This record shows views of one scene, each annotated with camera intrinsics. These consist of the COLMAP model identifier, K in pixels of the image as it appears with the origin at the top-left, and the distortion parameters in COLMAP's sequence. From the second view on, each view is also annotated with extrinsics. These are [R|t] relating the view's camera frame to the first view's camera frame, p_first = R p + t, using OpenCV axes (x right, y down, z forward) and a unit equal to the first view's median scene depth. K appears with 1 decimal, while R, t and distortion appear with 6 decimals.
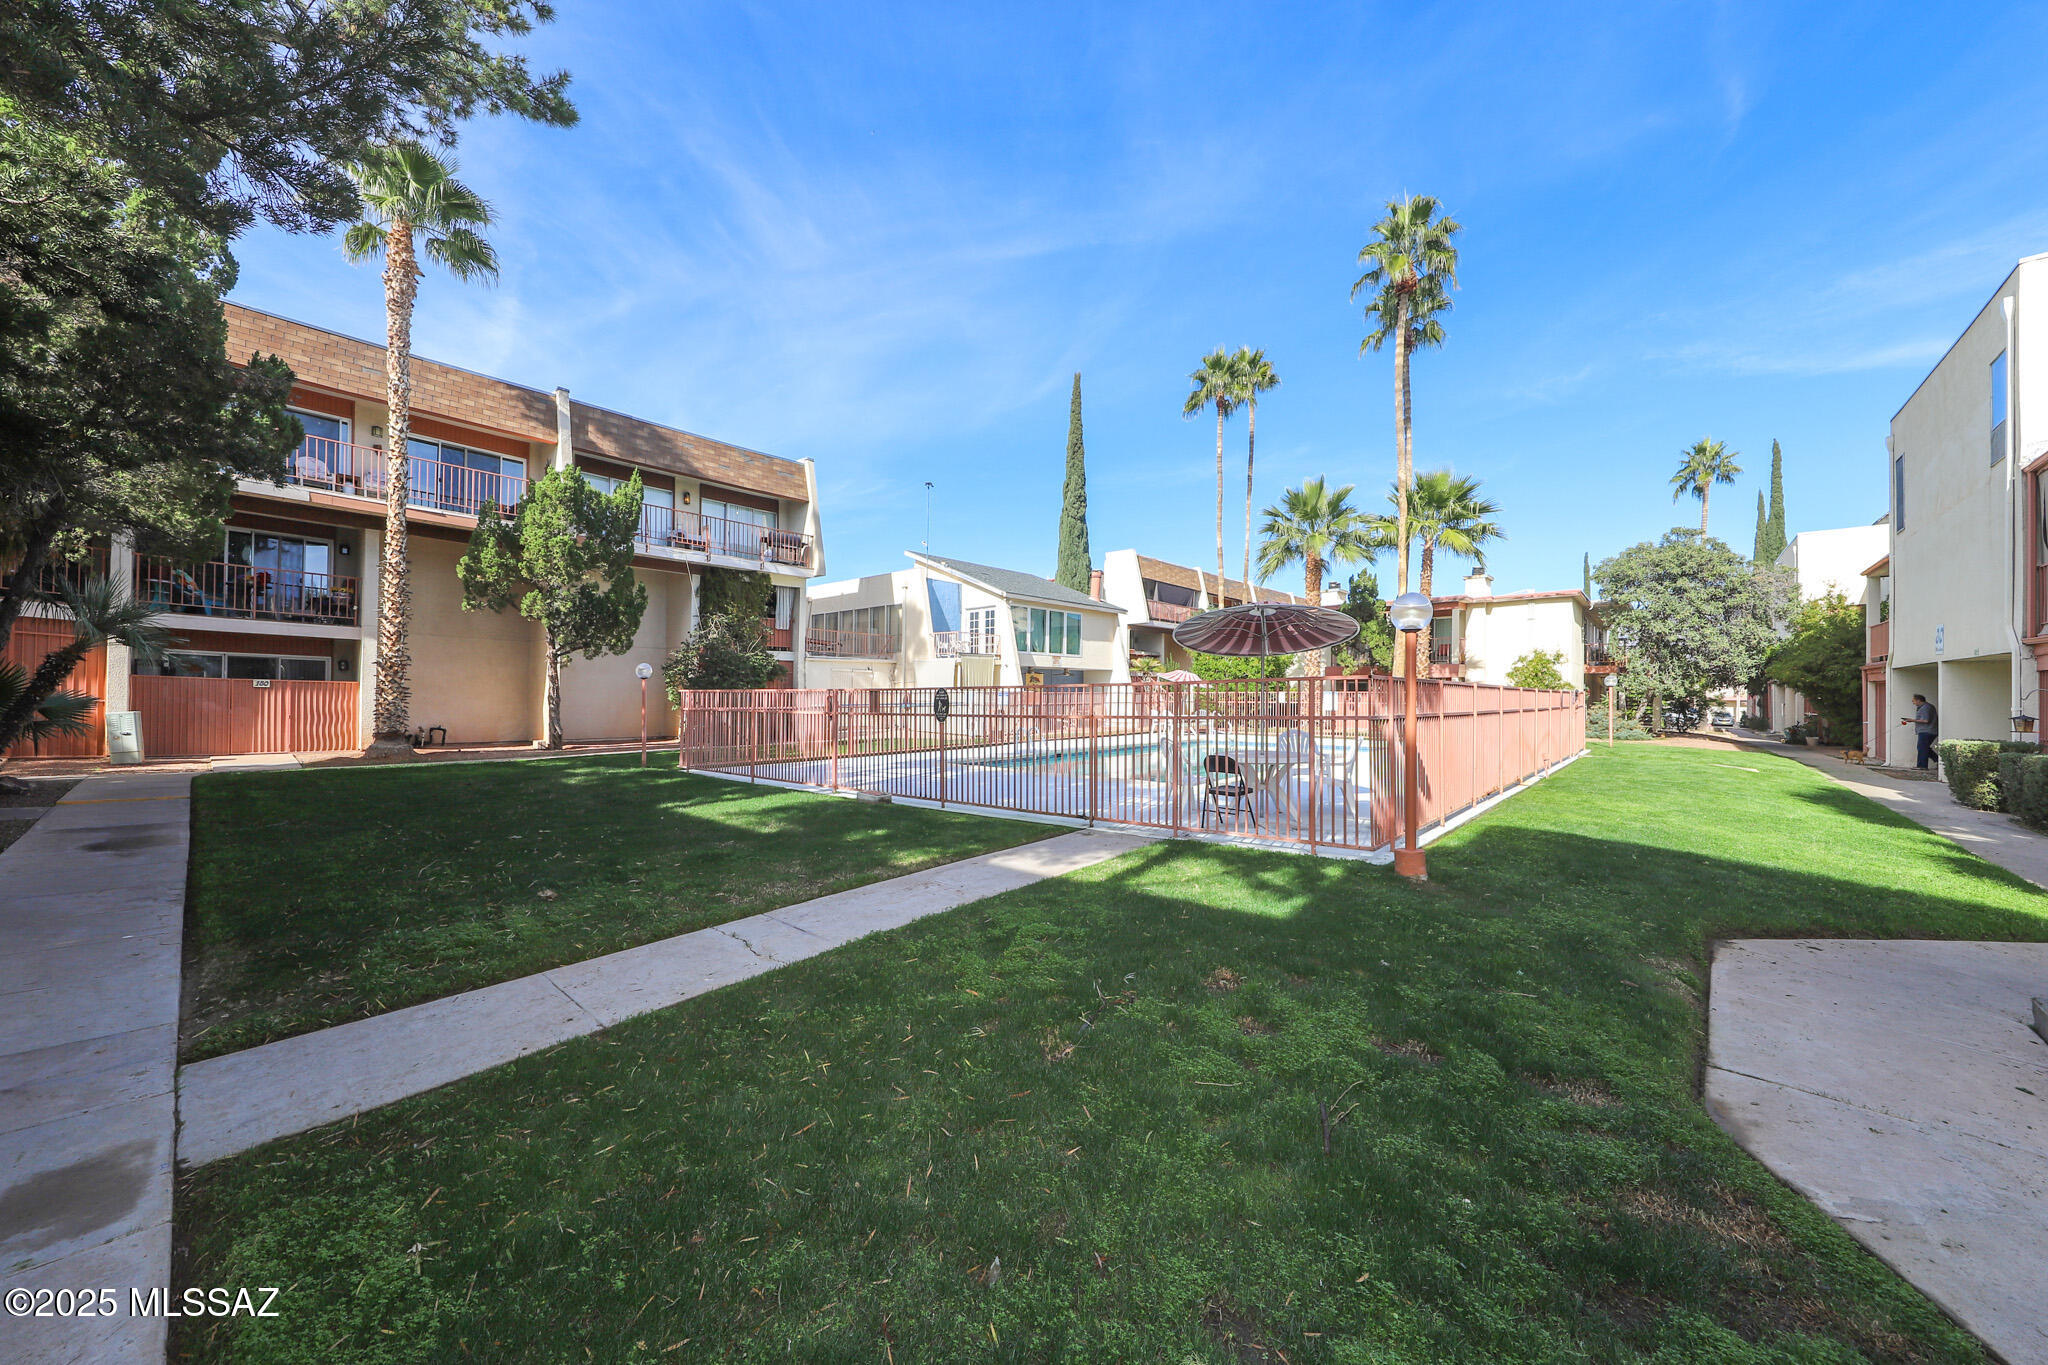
lens RADIAL K [[721.8, 0, 1024.0], [0, 721.8, 682.5], [0, 0, 1]] dist [-0.000008, 0.000017]
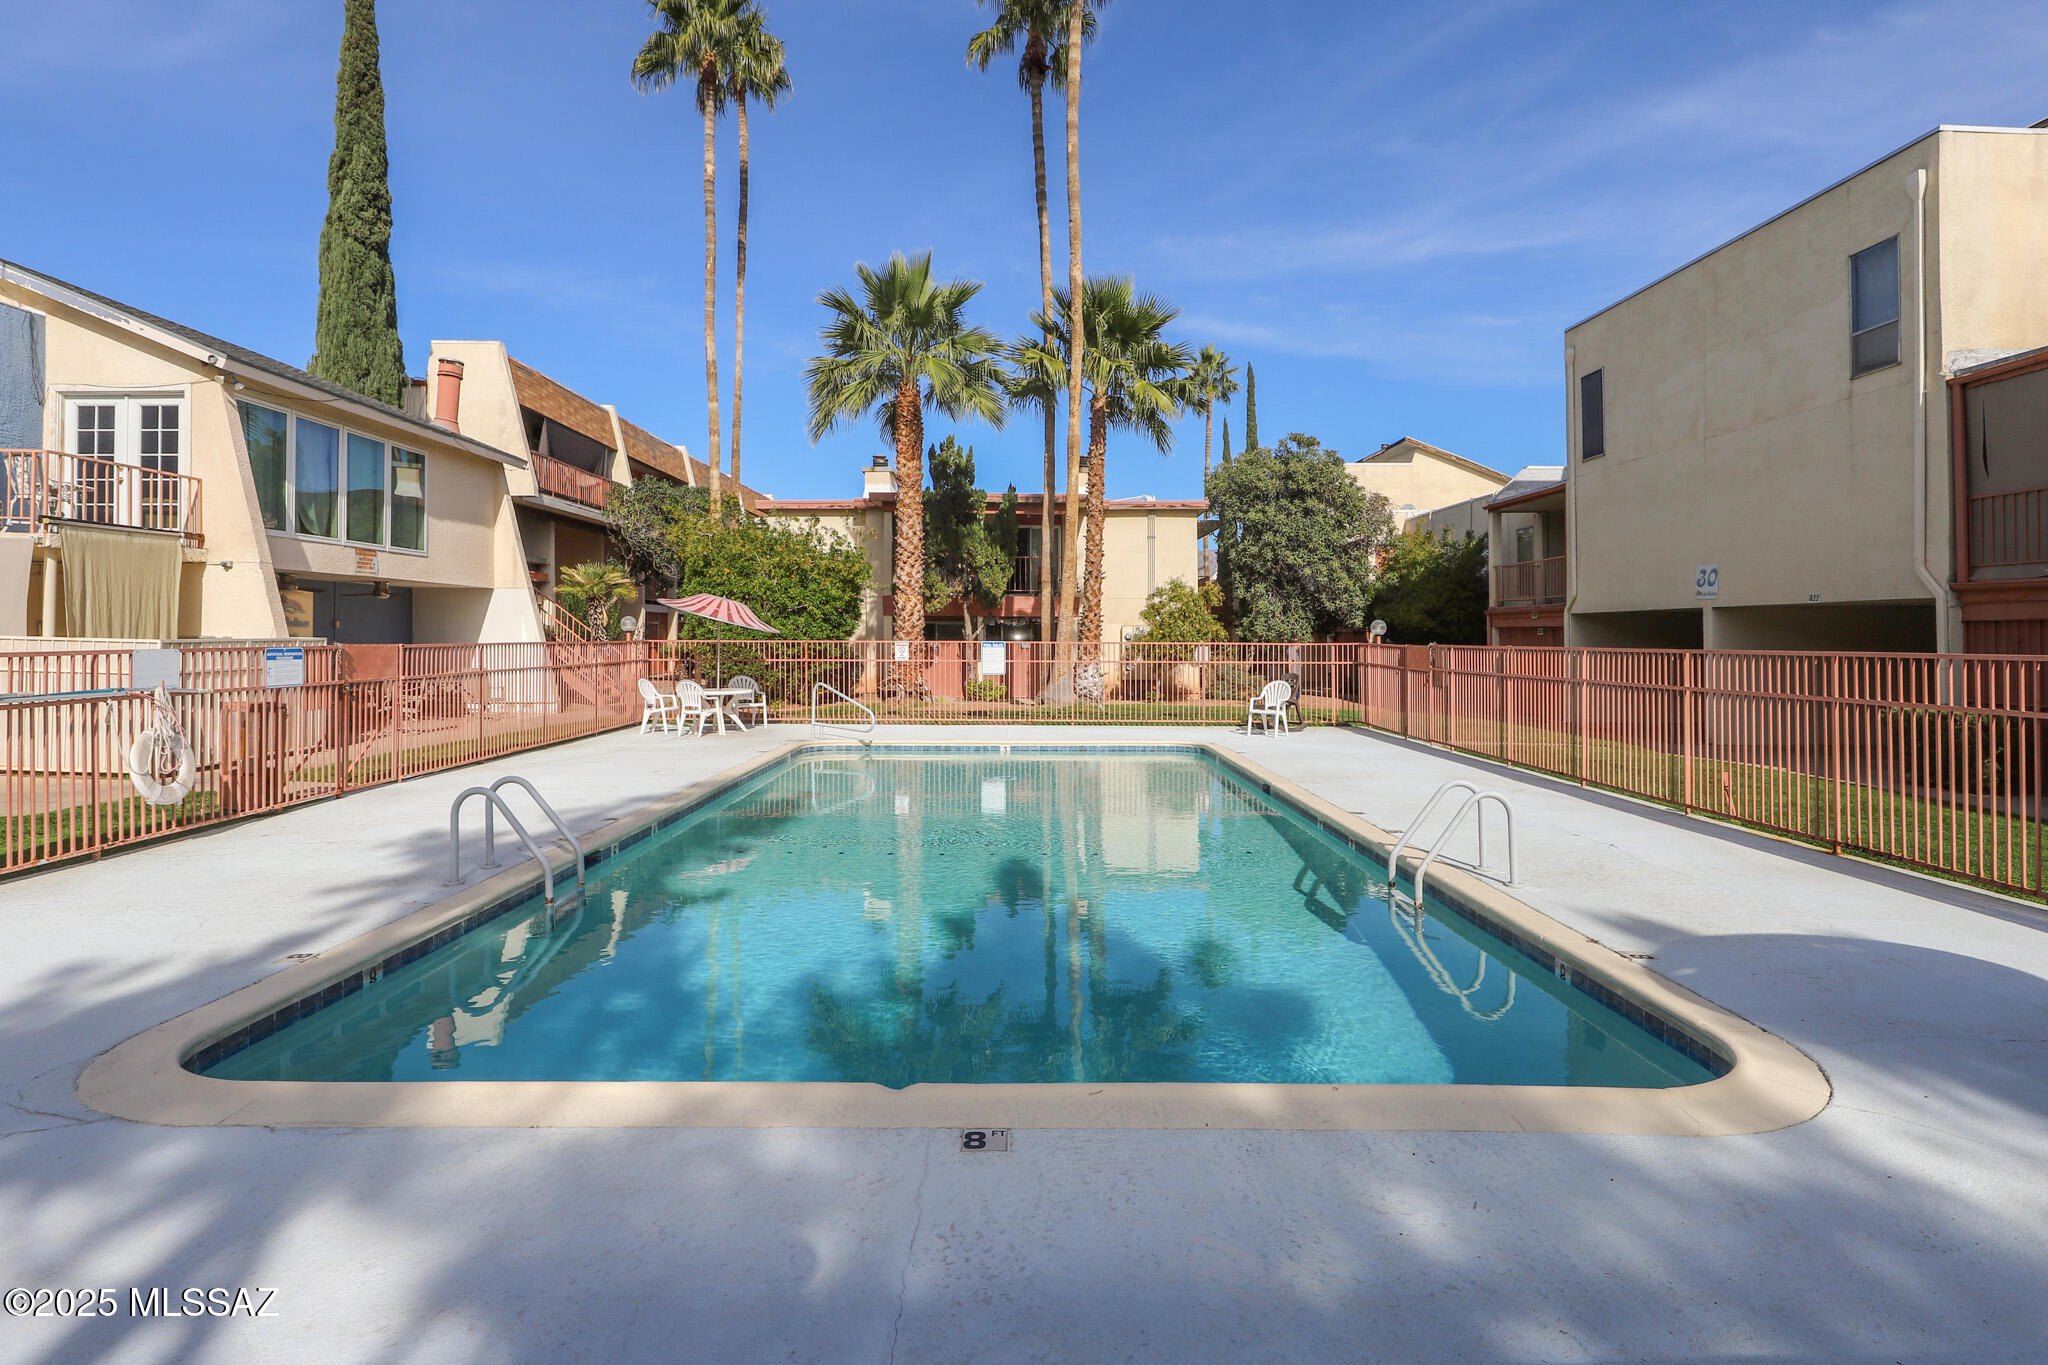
lens RADIAL K [[1012.3, 0, 1024.0], [0, 1012.3, 682.5], [0, 0, 1]] dist [-0.017291, 0.000276]
pose [[0.739455, -0.026063, 0.672701, -0.064451], [-0.014580, 0.998396, 0.054708, 0.002408], [-0.673048, -0.050262, 0.737889, 0.339389]]
